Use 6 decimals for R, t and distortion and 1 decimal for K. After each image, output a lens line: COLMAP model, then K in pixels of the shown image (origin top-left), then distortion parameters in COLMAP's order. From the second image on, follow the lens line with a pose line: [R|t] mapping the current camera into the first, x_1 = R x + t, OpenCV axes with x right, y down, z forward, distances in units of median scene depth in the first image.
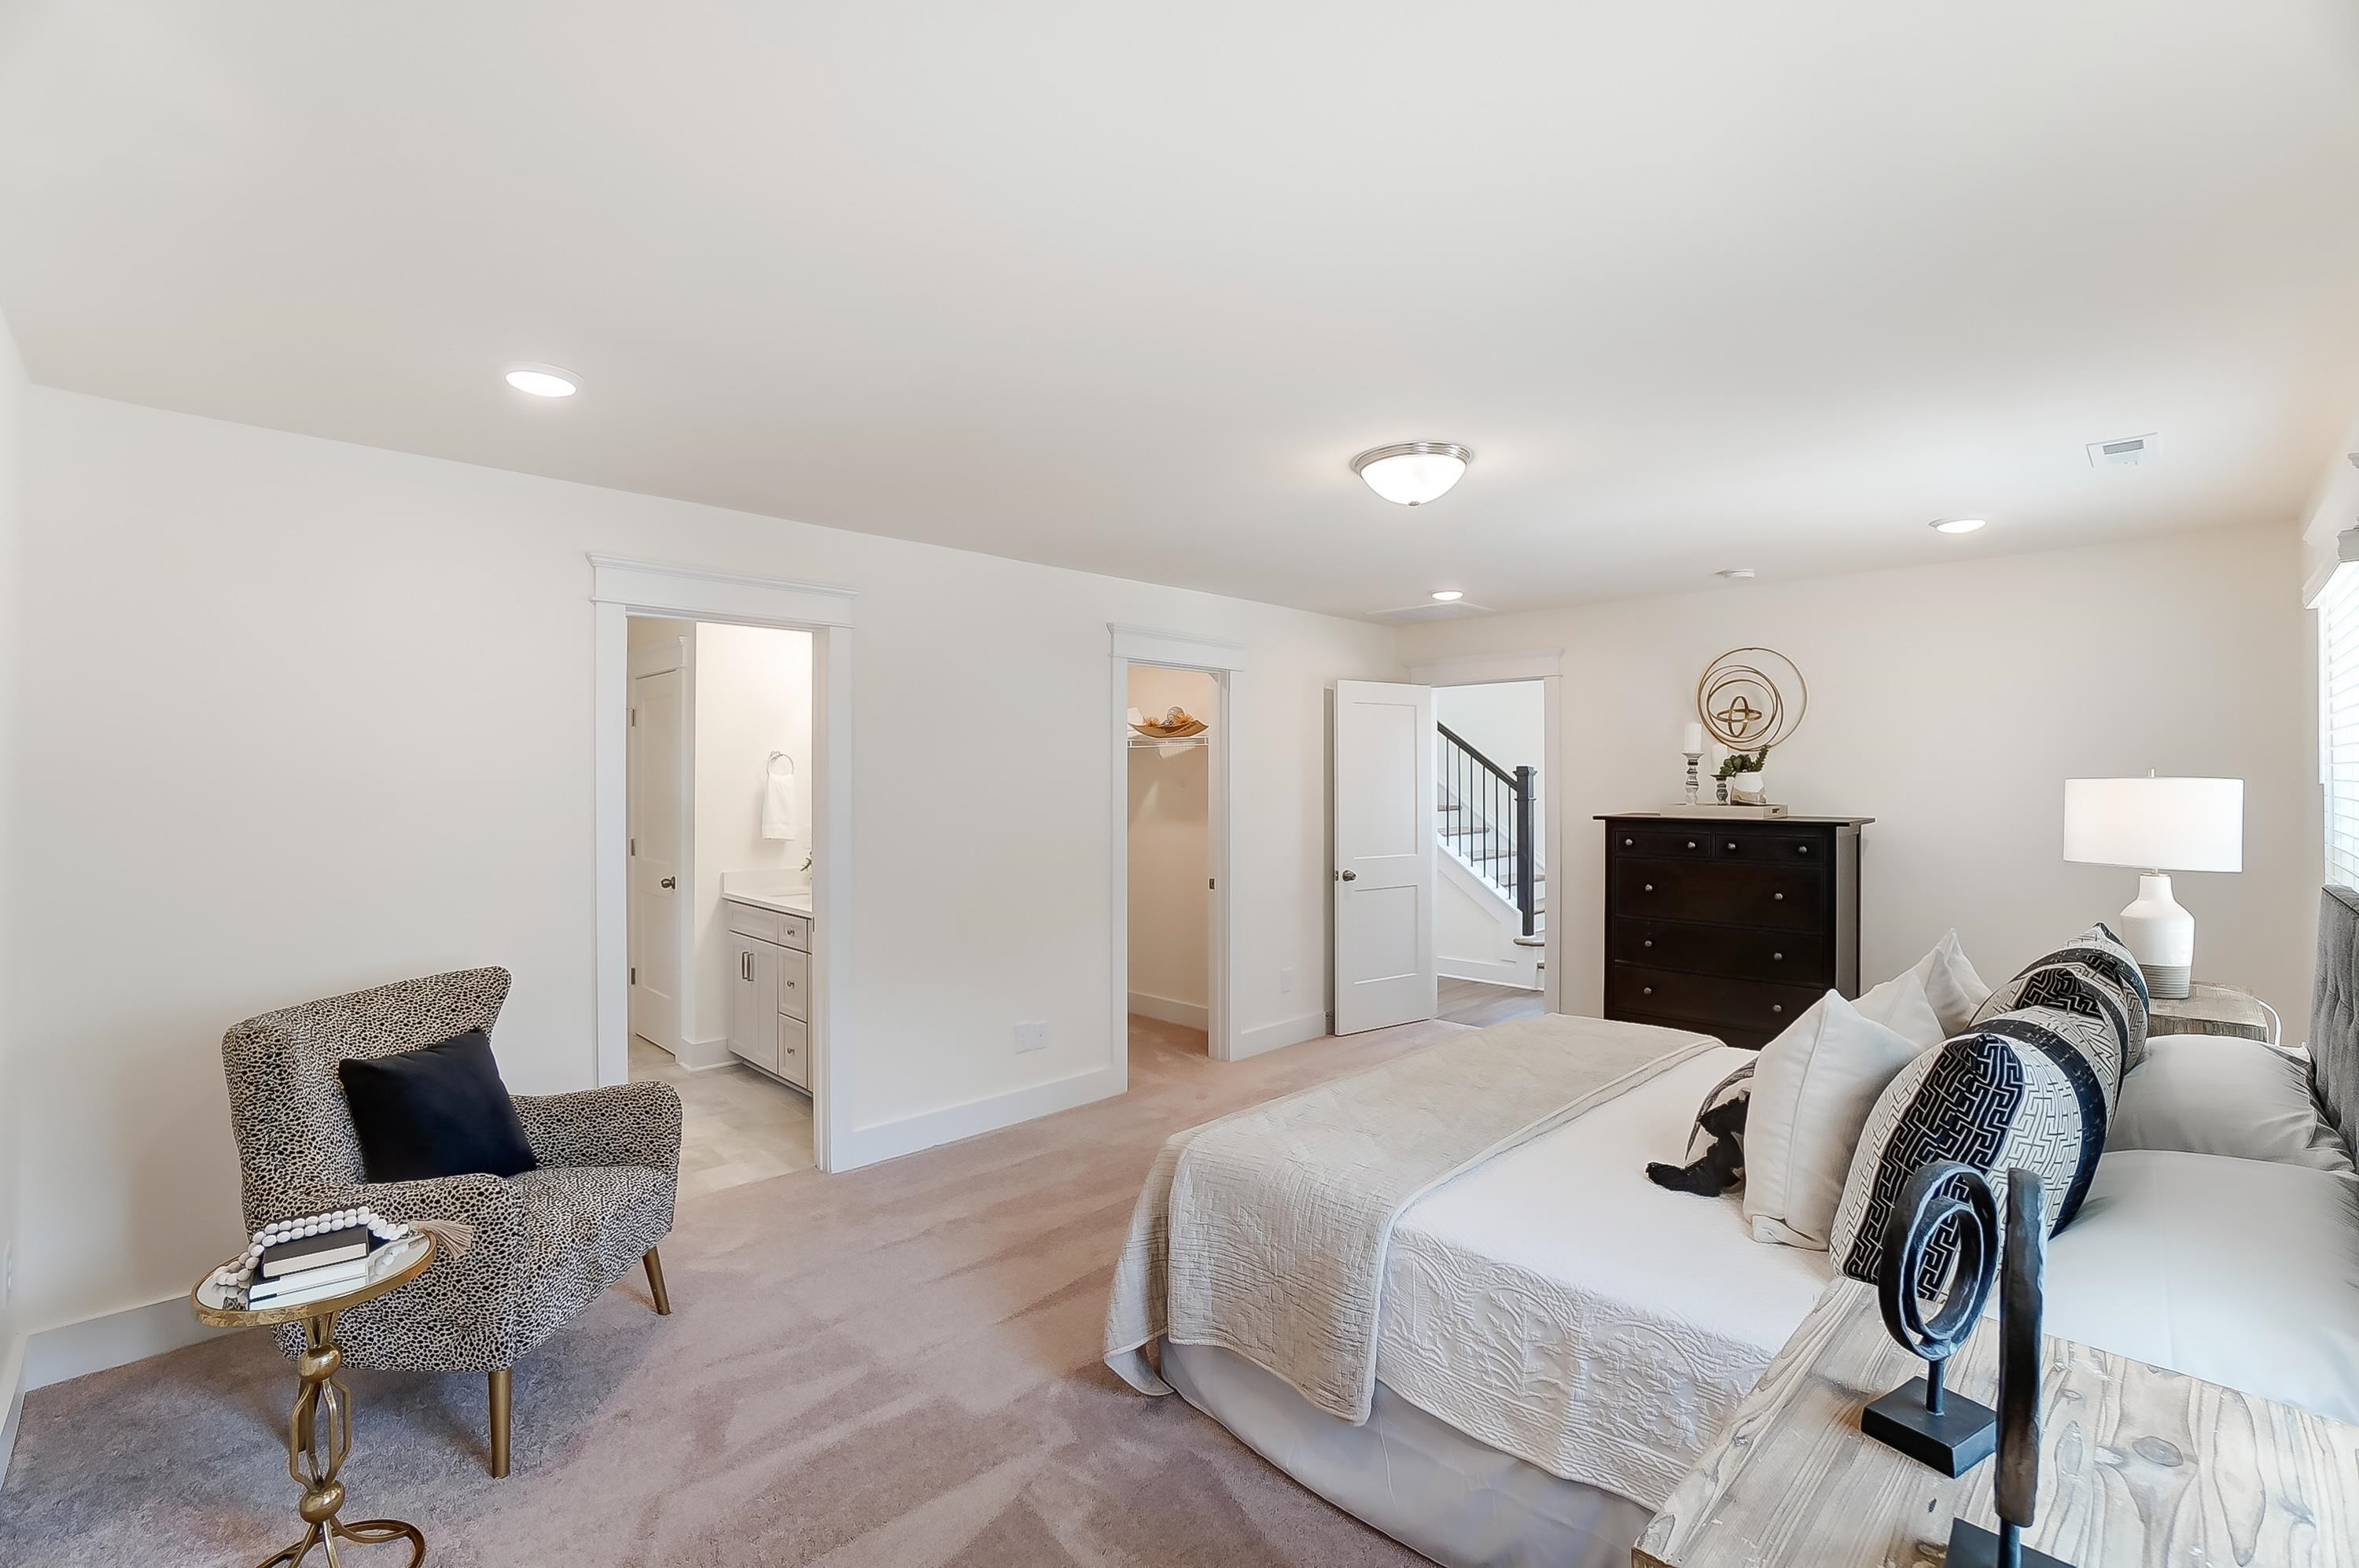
lens RADIAL K [[1038.1, 0, 1172.9], [0, 1038.1, 790.1], [0, 0, 1]] dist [-0.001094, 0.000135]
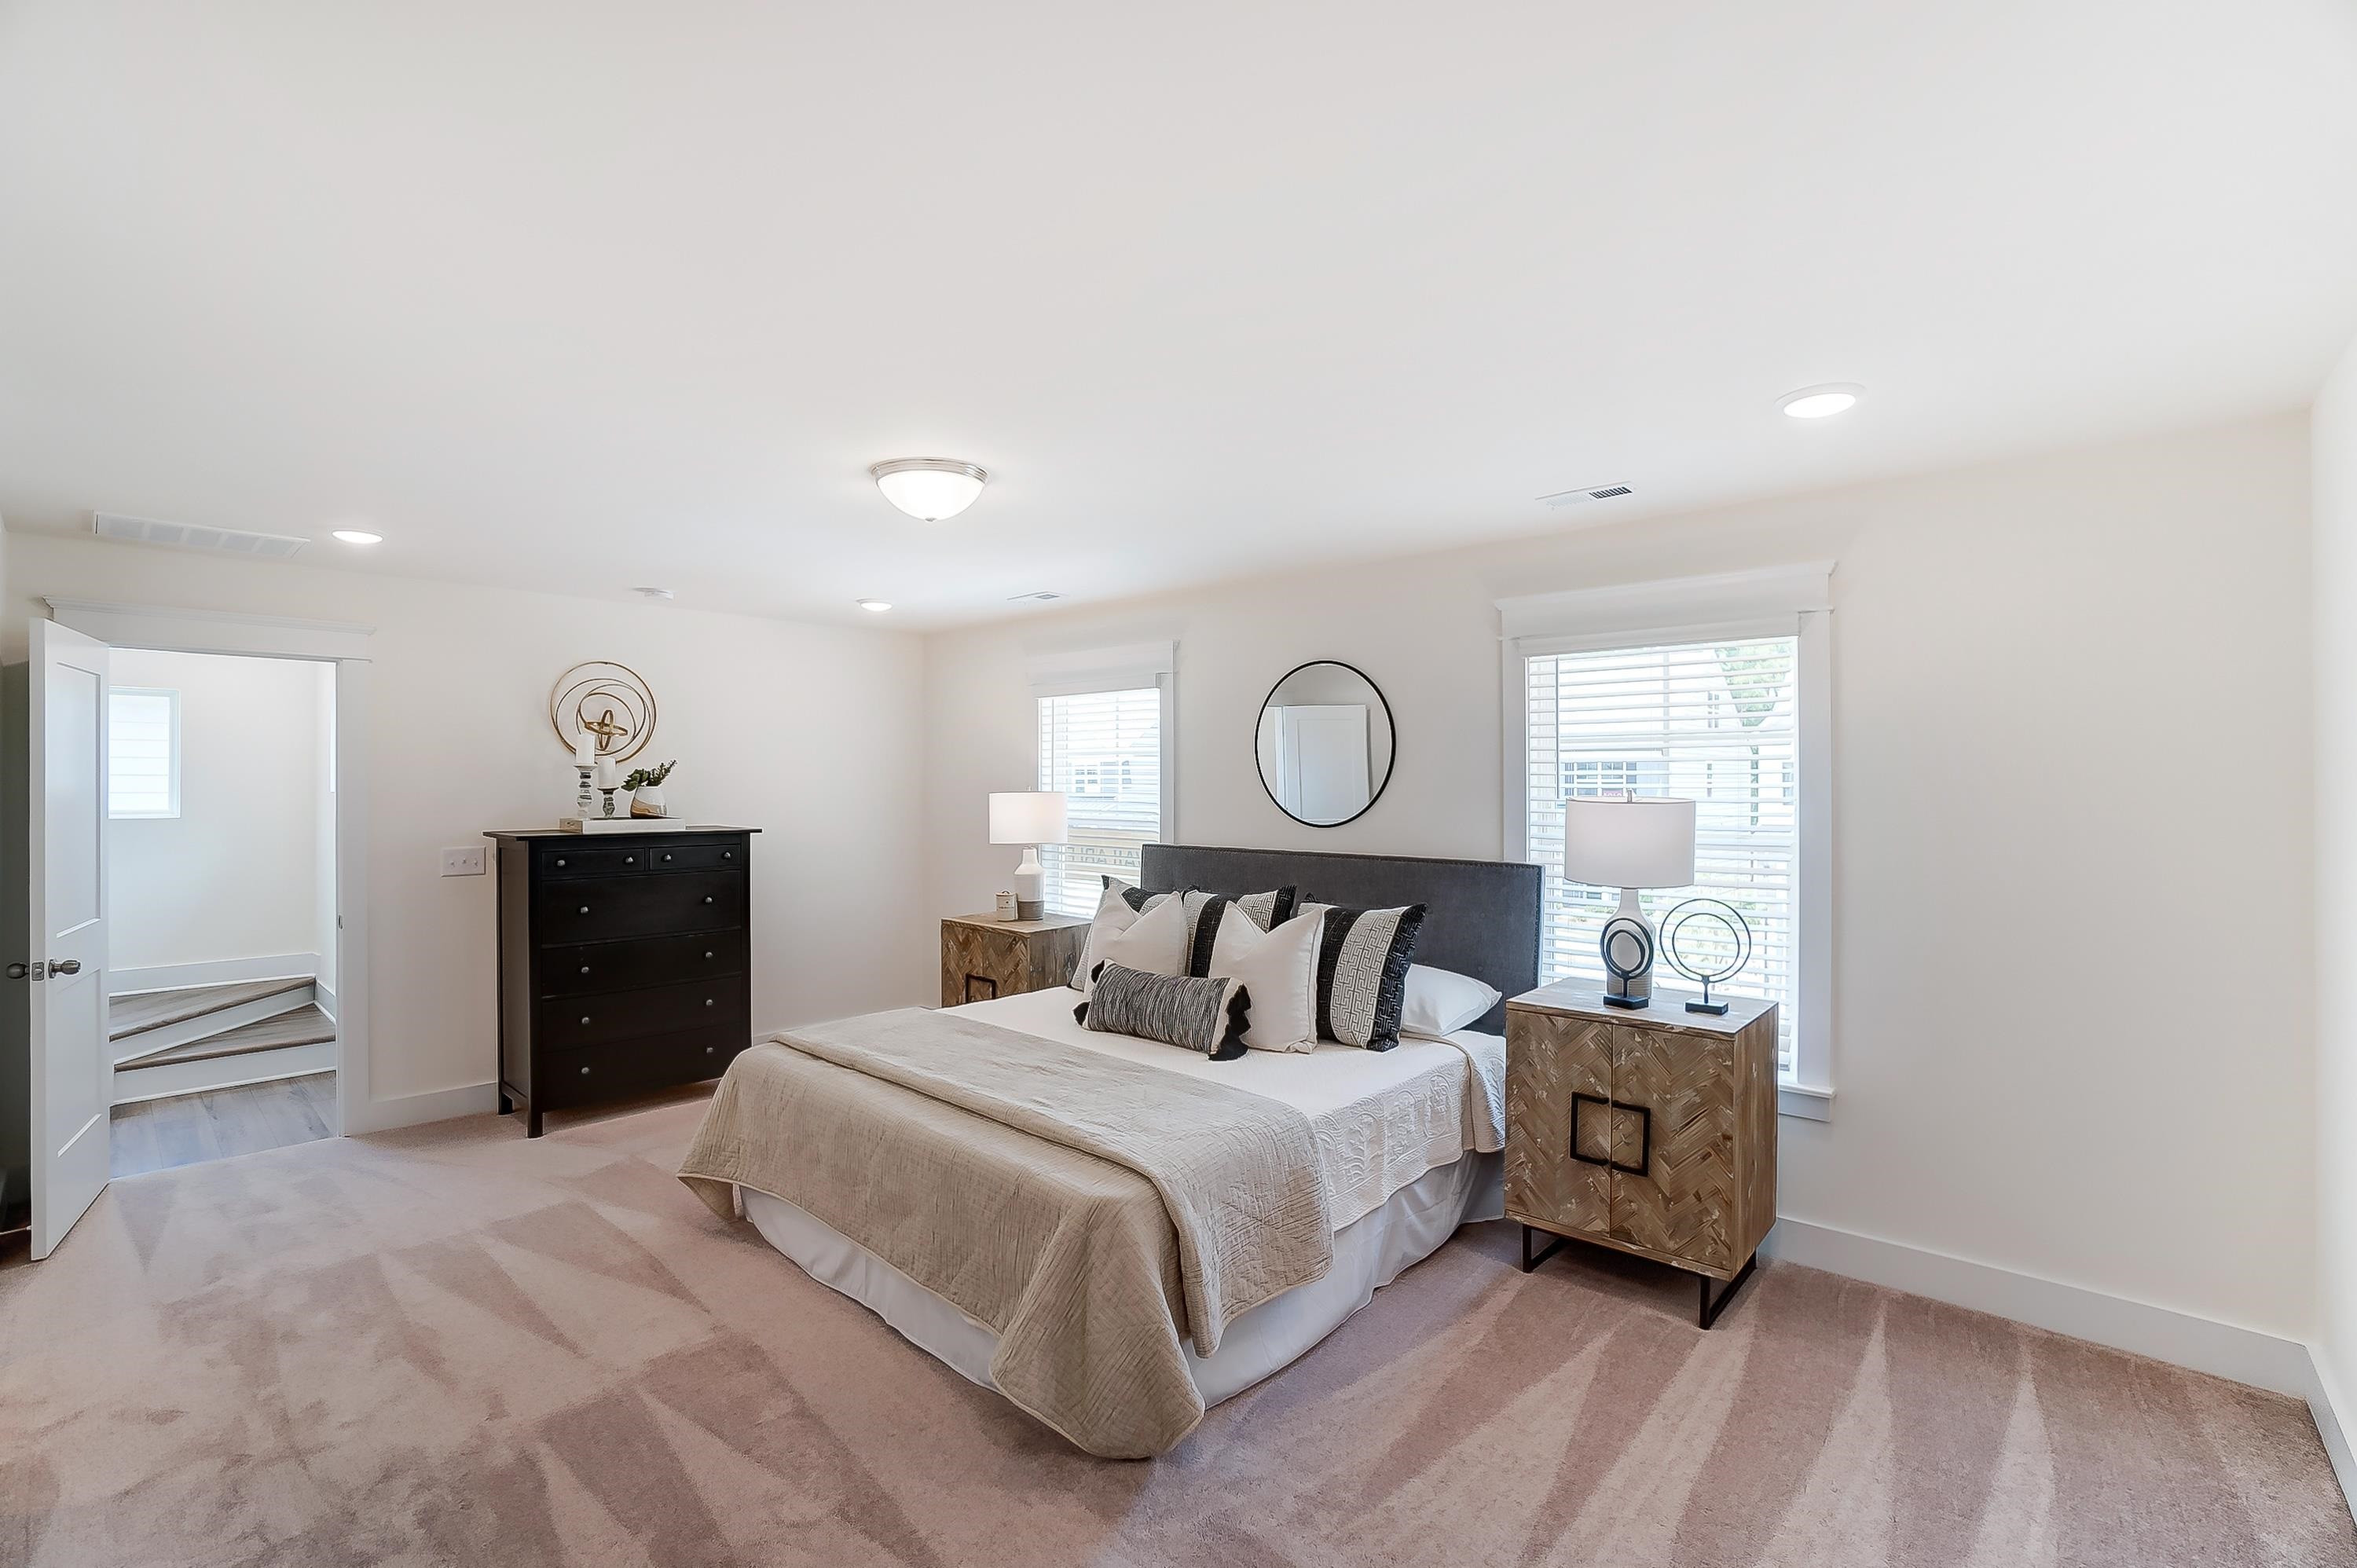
lens RADIAL K [[1037.1, 0, 1191.0], [0, 1037.1, 776.9], [0, 0, 1]] dist [-0.001094, 0.000135]
pose [[-0.040854, 0.002247, 0.999163, -0.774098], [0.010046, 0.999948, -0.001838, -0.030039], [-0.999115, 0.009963, -0.040875, 0.796263]]
